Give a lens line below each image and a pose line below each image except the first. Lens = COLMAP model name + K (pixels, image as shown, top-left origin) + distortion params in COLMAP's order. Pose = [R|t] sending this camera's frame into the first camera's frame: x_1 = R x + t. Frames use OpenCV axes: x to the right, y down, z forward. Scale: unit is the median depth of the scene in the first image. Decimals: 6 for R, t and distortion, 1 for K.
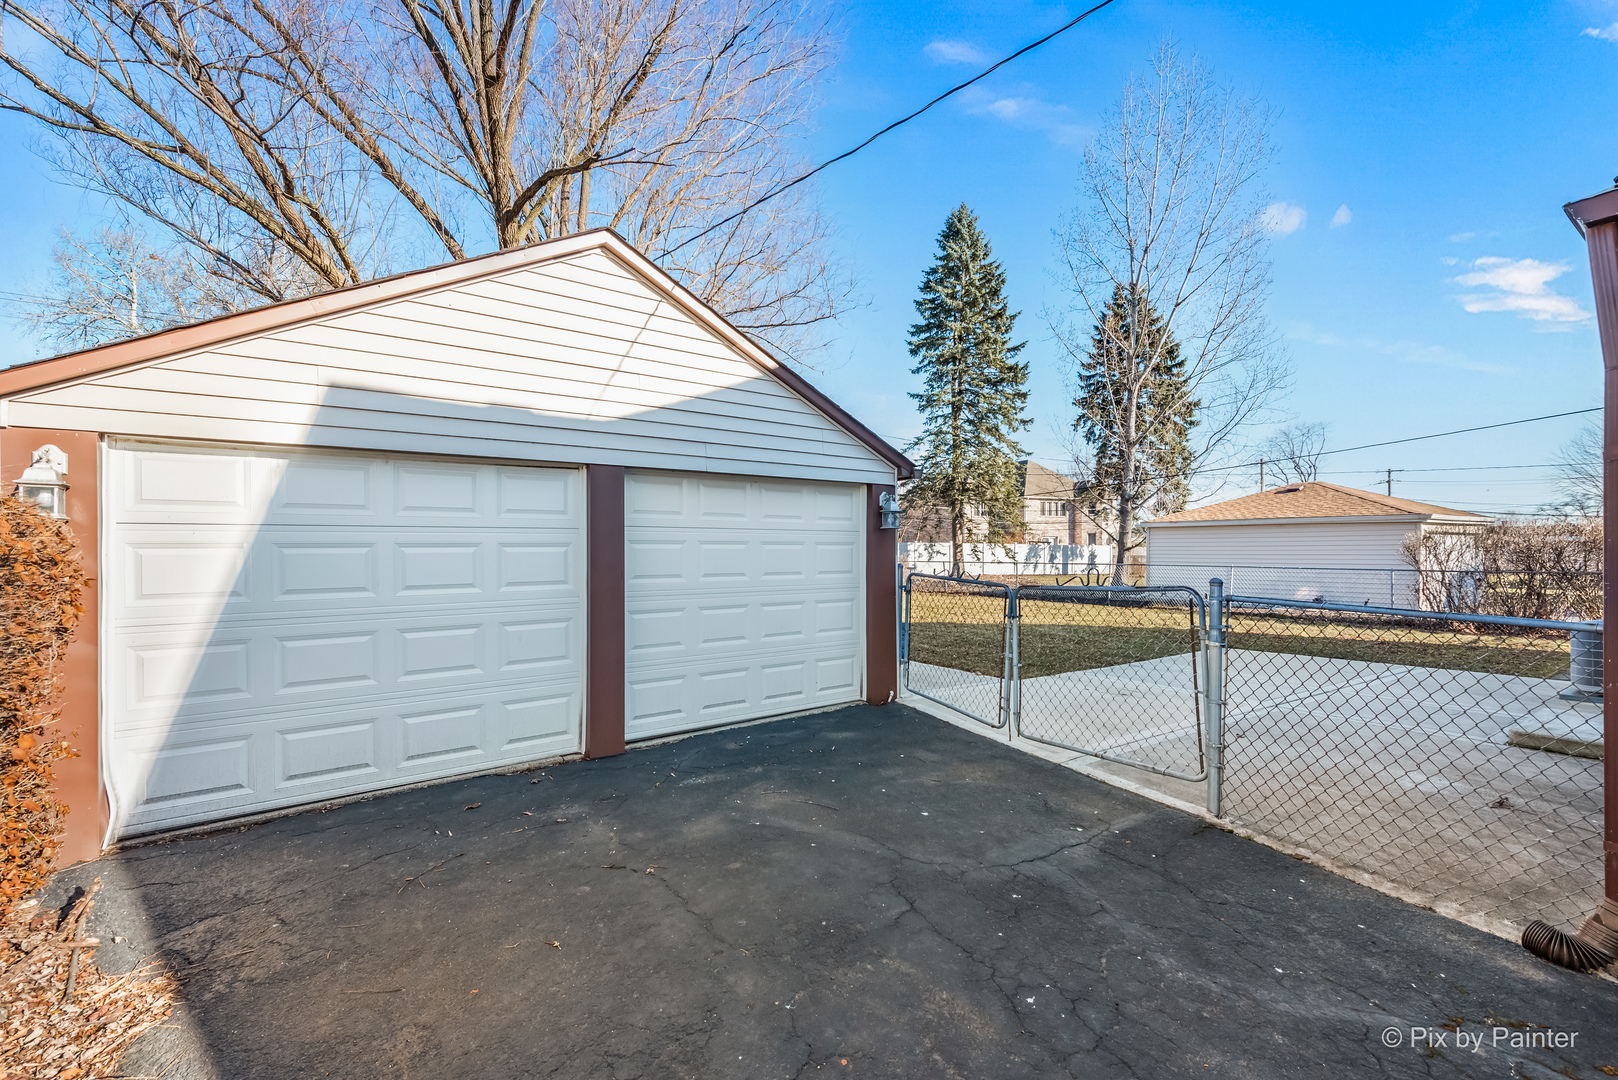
lens RADIAL K [[653.0, 0, 814.8], [0, 653.0, 535.4], [0, 0, 1]] dist [0.000345, -0.000224]
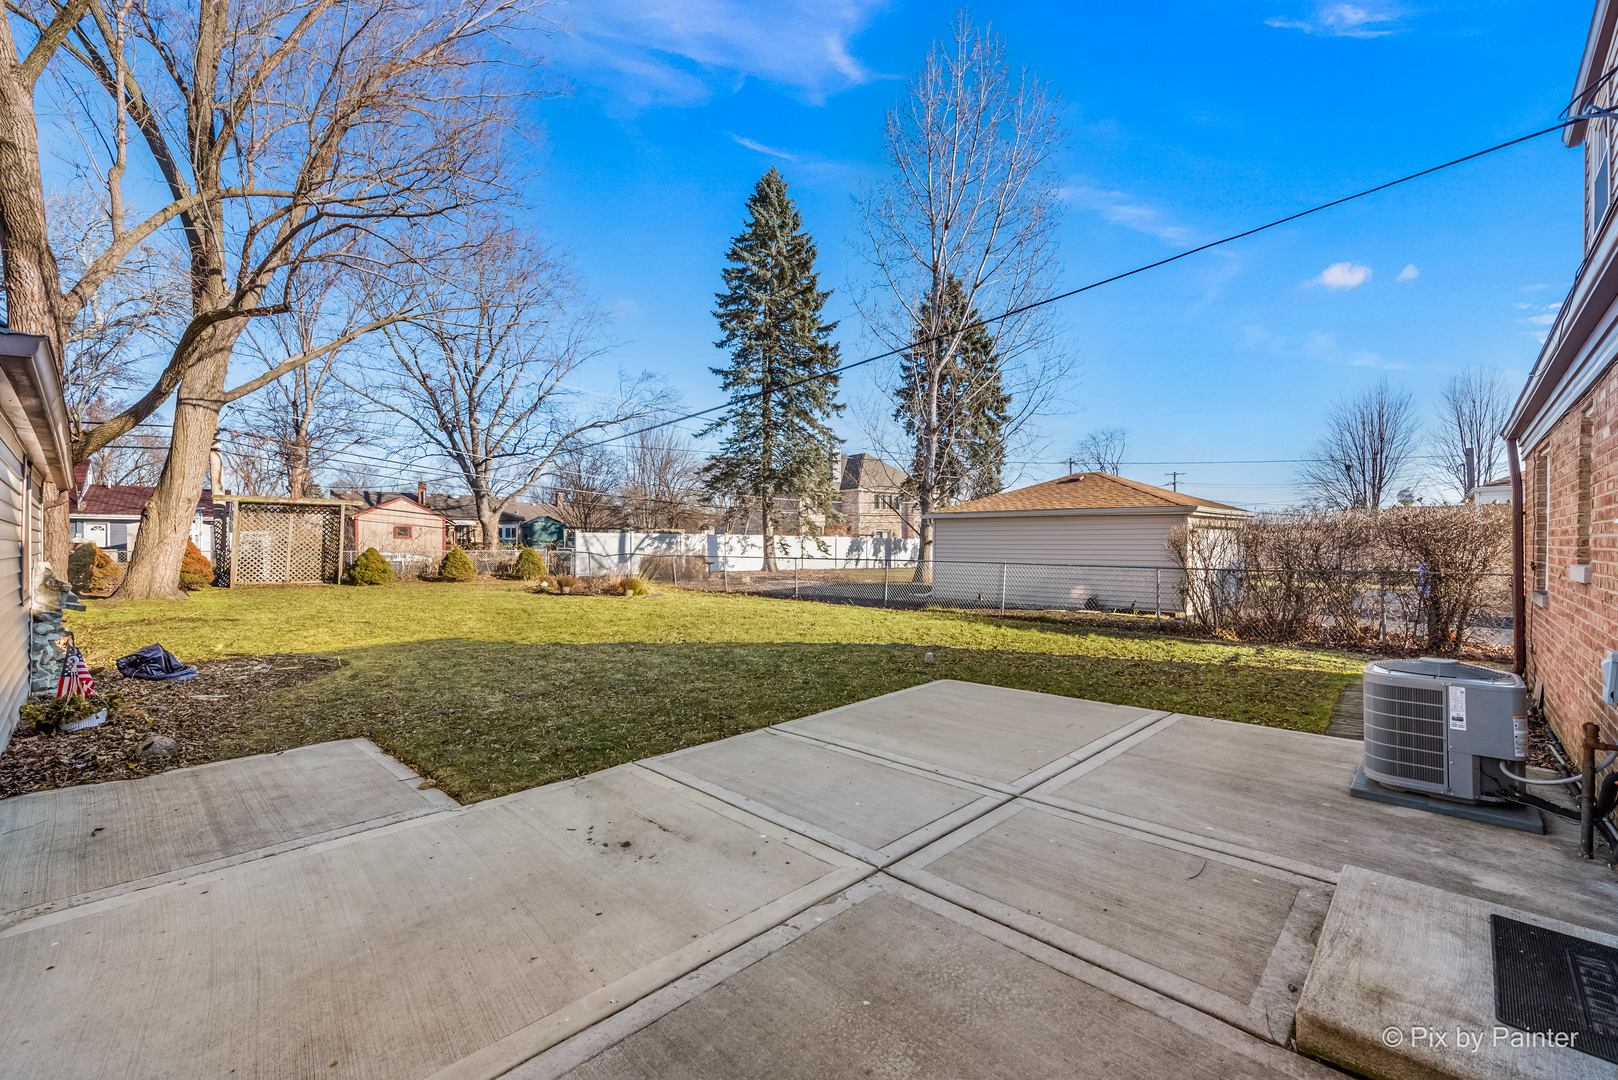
lens RADIAL K [[664.8, 0, 814.0], [0, 664.8, 513.3], [0, 0, 1]] dist [0.000079, -0.000109]
pose [[0.975466, 0.014036, 0.219702, 0.083363], [-0.009078, 0.999681, -0.023559, 0.001762], [-0.219962, 0.020987, 0.975283, 0.080905]]
